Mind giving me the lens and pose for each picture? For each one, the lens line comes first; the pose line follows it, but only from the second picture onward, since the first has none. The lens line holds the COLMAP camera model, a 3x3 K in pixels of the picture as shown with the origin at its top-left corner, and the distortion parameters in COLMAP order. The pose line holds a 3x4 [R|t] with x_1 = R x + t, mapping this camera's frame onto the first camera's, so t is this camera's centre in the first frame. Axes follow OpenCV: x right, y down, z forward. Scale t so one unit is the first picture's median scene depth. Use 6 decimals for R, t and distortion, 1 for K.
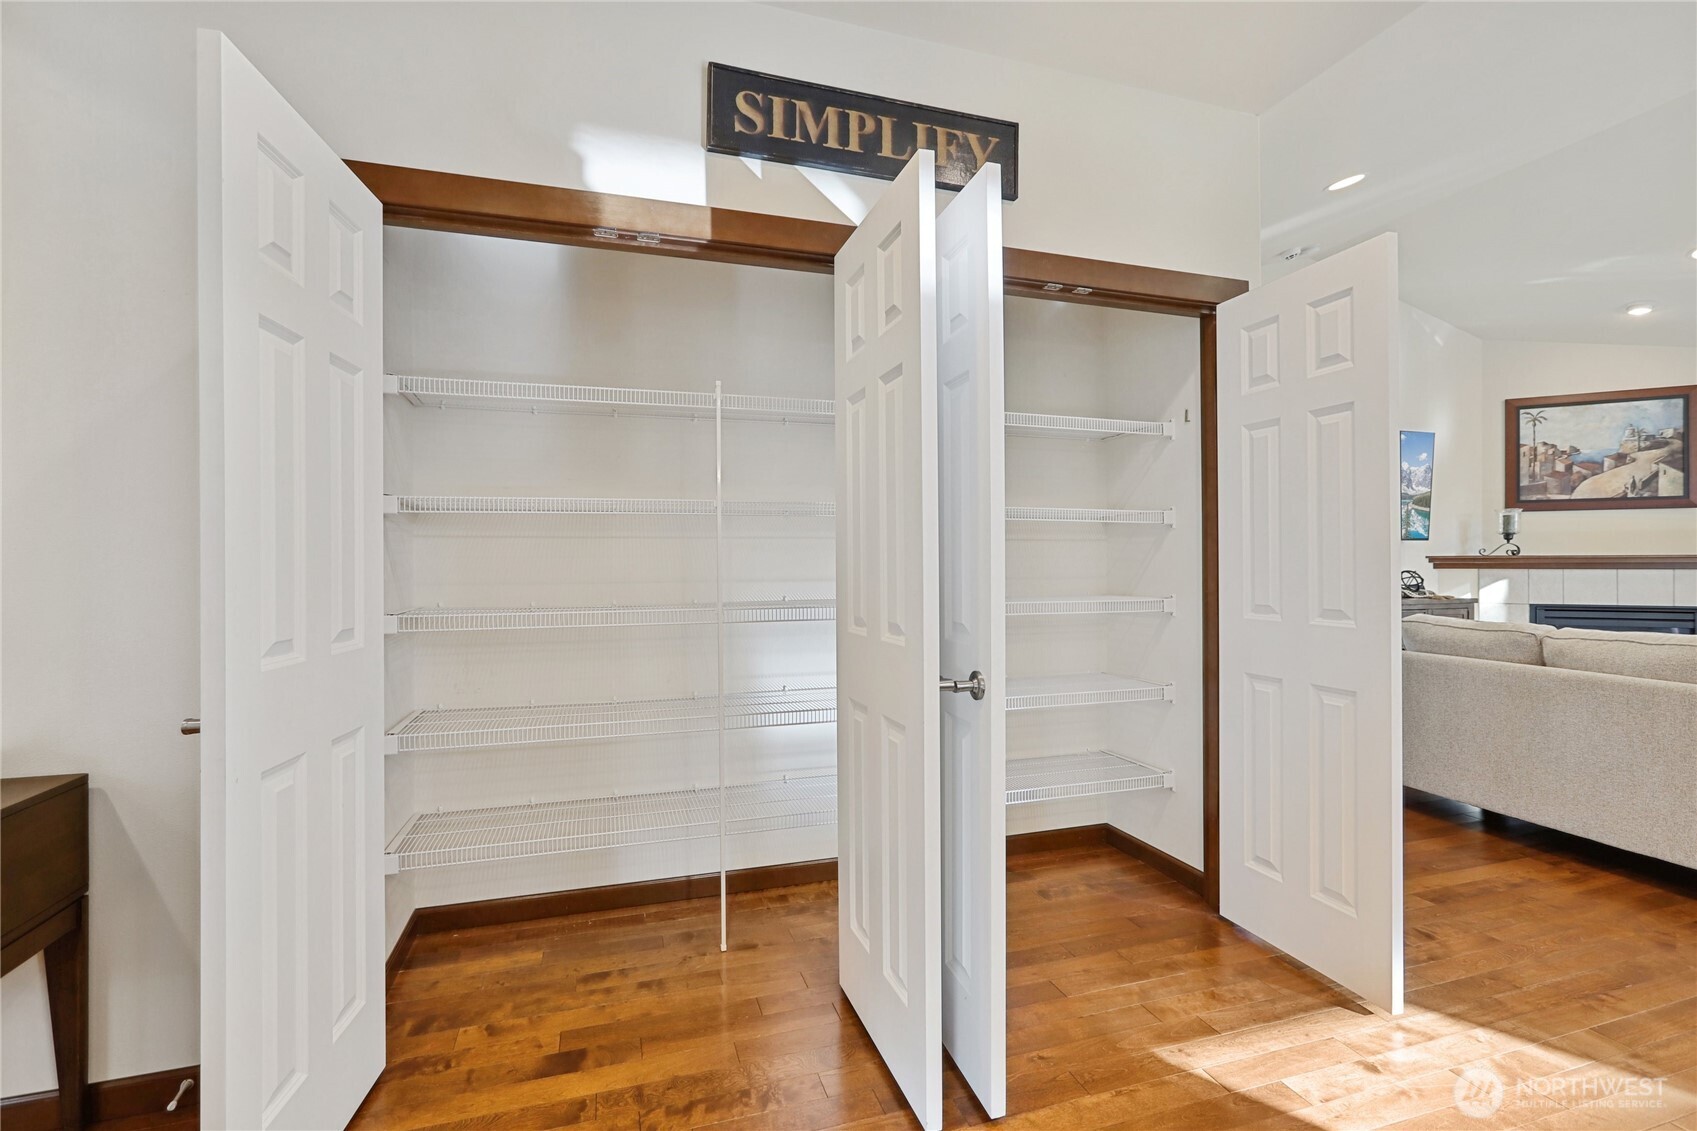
lens RADIAL K [[779.4, 0, 860.9], [0, 779.4, 553.6], [0, 0, 1]] dist [-0.000821, 0.001801]
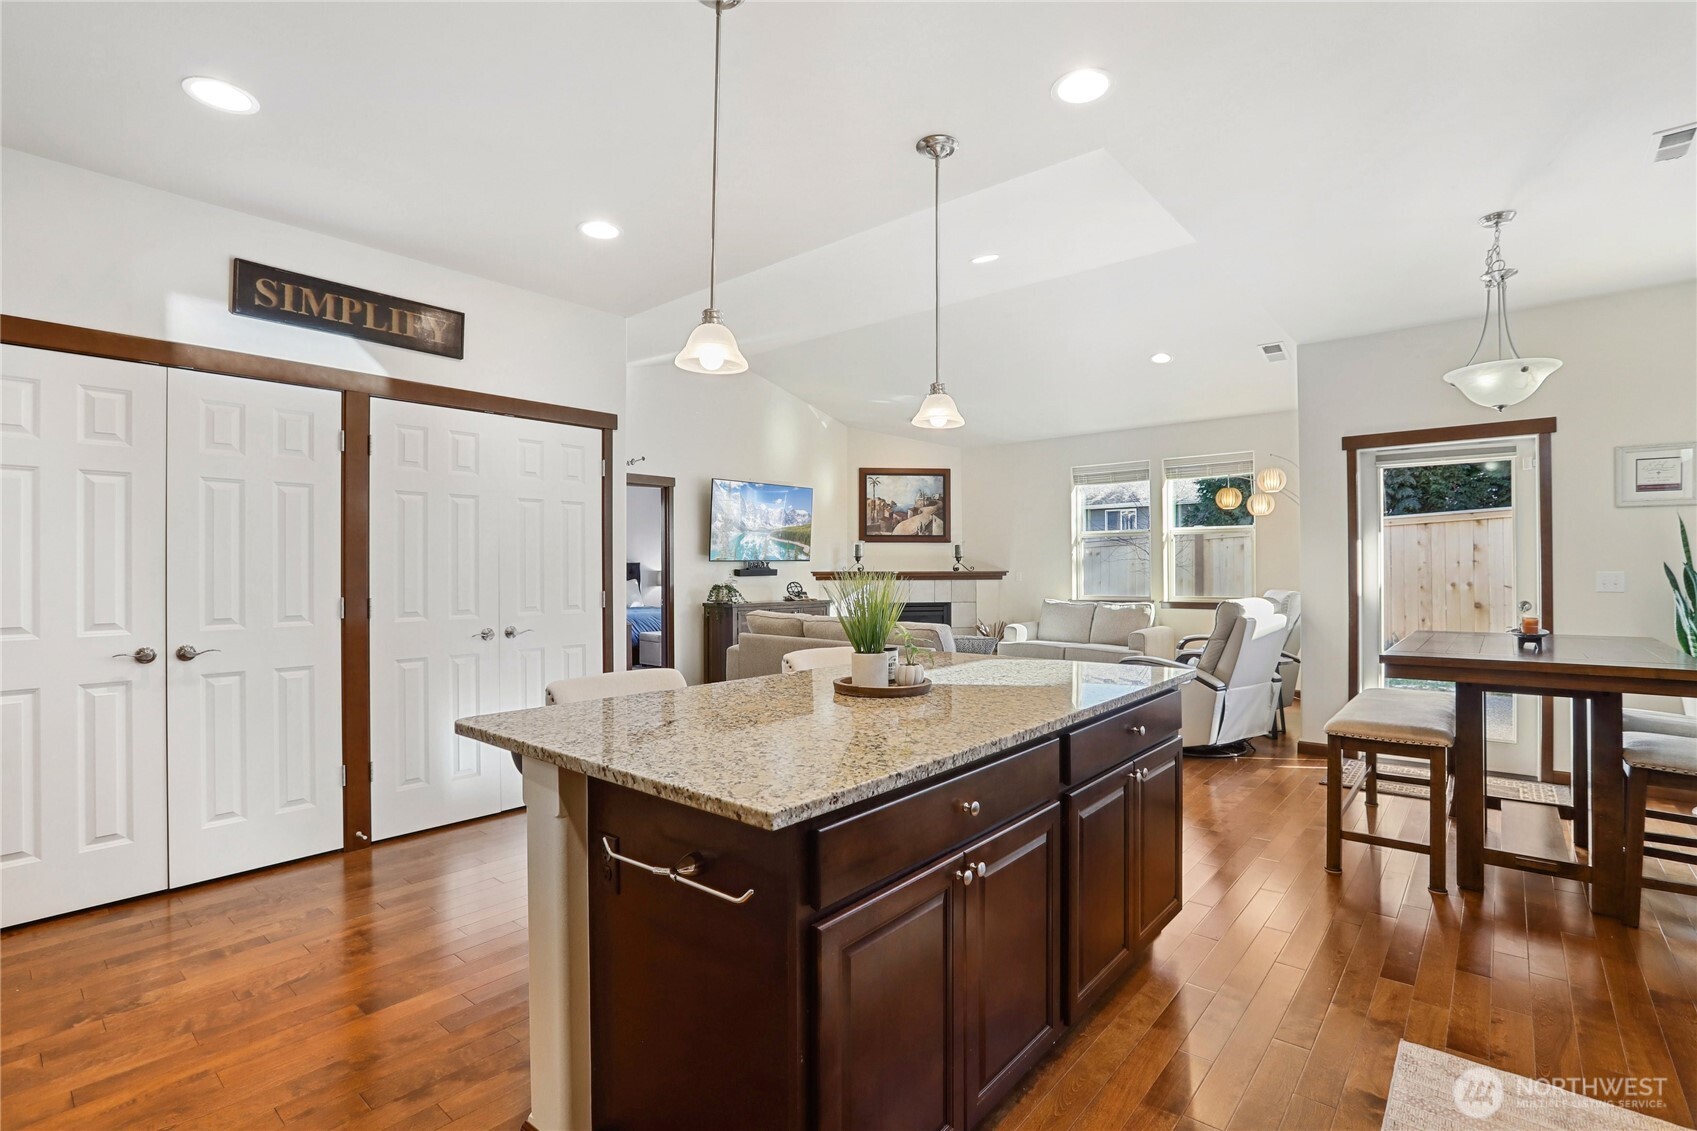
lens RADIAL K [[779.4, 0, 821.5], [0, 779.4, 564.8], [0, 0, 1]] dist [-0.000821, 0.001801]
pose [[0.867199, 0.003207, 0.497951, 0.014120], [-0.003064, 0.999995, -0.001104, -0.008715], [-0.497952, -0.000569, 0.867204, -0.284891]]
